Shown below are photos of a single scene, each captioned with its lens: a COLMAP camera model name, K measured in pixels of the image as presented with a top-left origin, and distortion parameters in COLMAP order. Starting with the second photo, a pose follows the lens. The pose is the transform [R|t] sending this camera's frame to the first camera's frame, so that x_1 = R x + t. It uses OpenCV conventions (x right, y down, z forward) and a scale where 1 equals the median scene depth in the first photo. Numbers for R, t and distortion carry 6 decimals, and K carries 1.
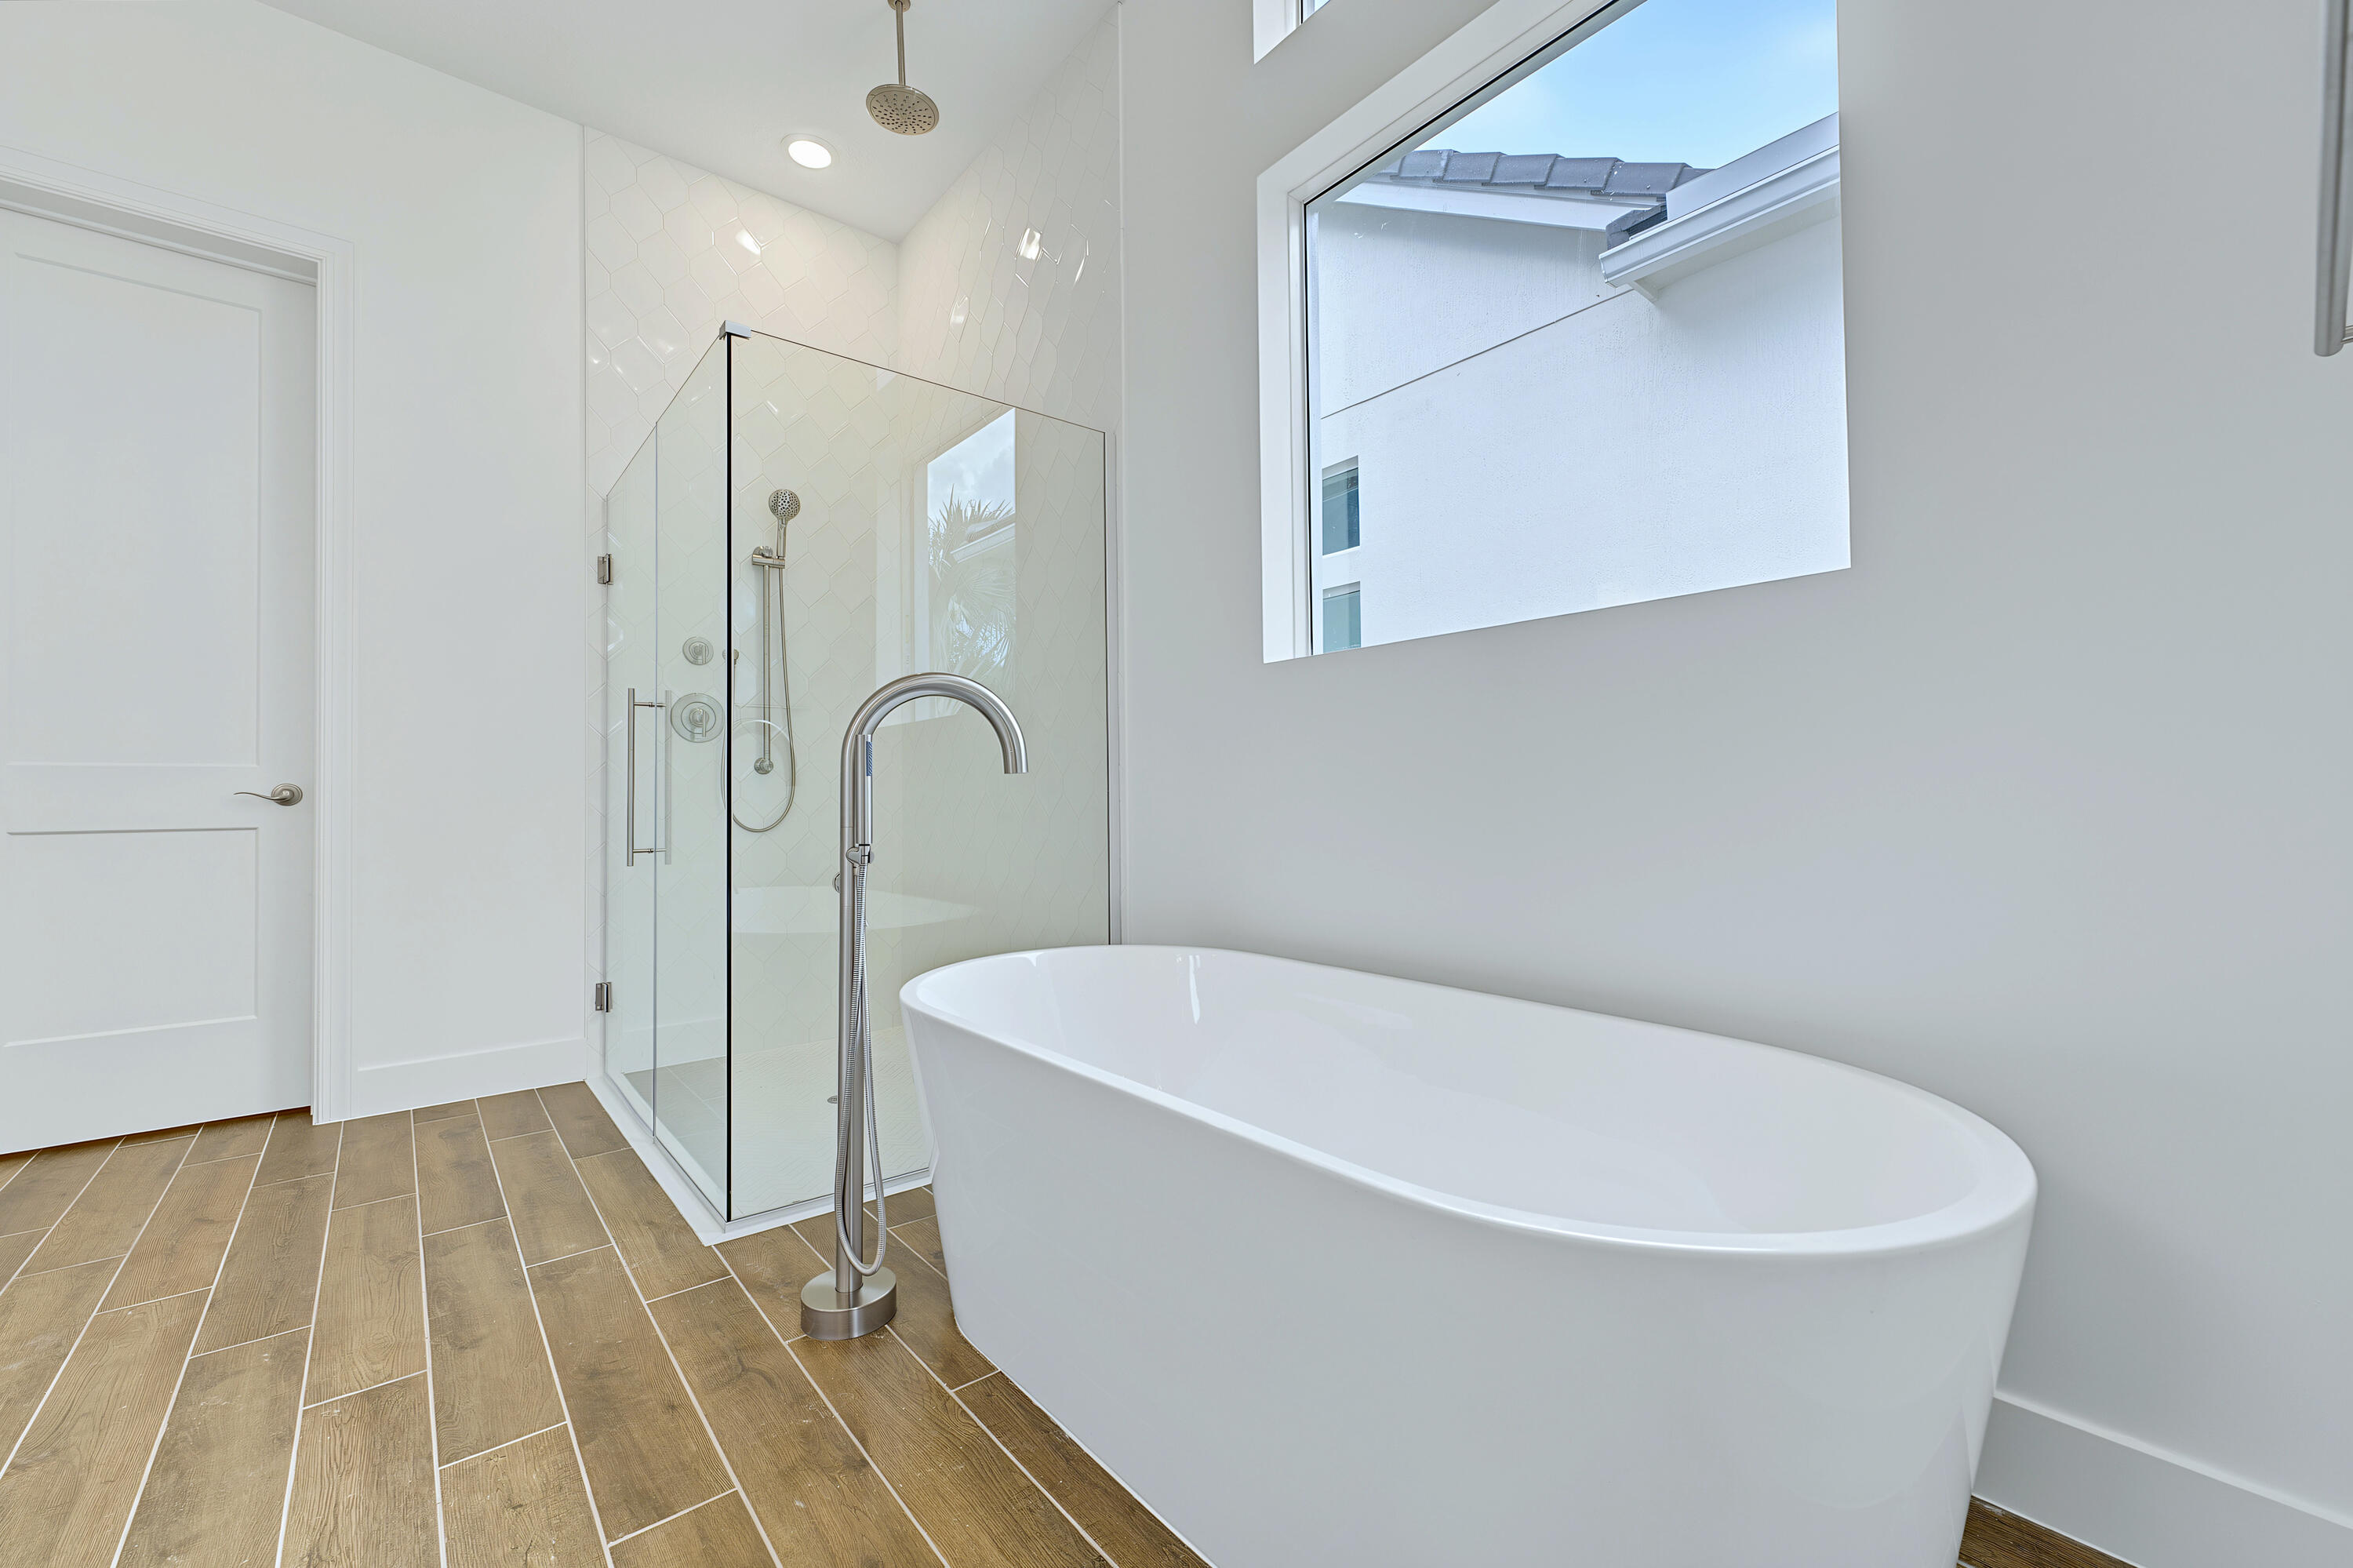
lens RADIAL K [[950.1, 0, 1177.9], [0, 950.1, 781.9], [0, 0, 1]] dist [-0.000291, -0.000204]
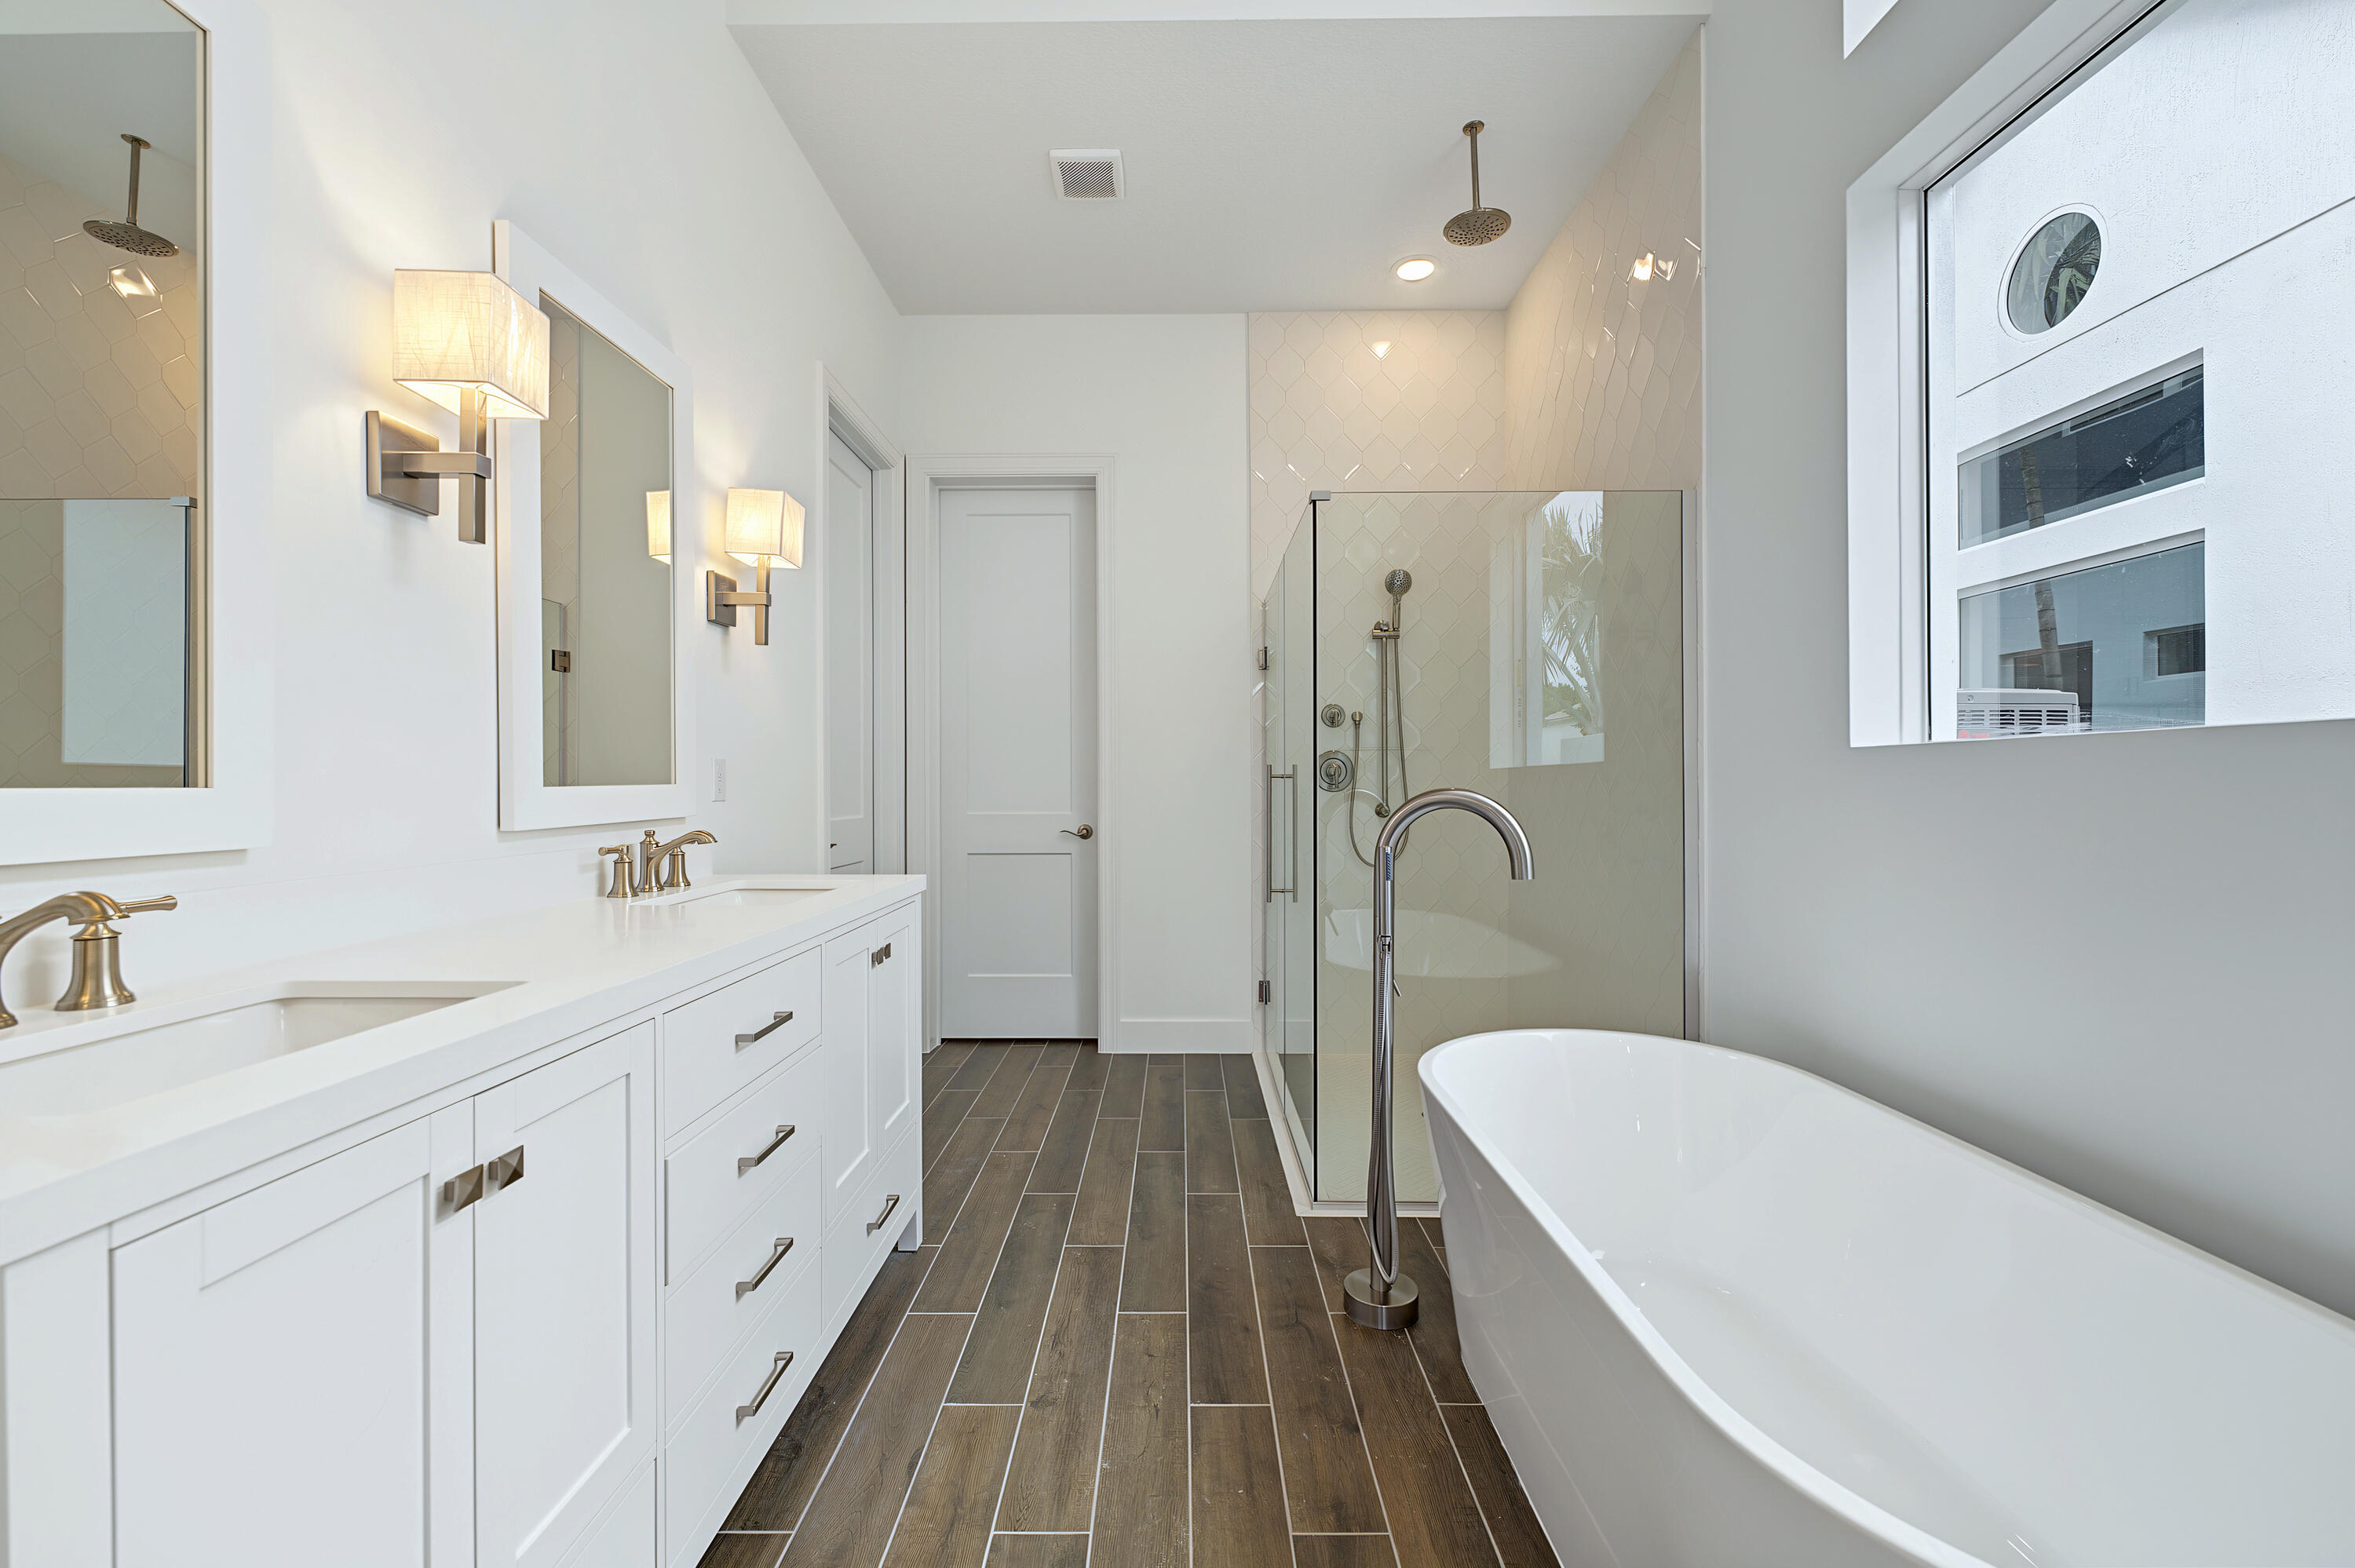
lens RADIAL K [[950.8, 0, 1171.3], [0, 950.8, 783.7], [0, 0, 1]] dist [-0.000291, -0.000204]
pose [[0.762416, 0.006221, -0.647057, 0.209964], [0.006732, 0.999823, 0.017545, -0.126881], [0.647052, -0.017732, 0.762240, -0.093467]]
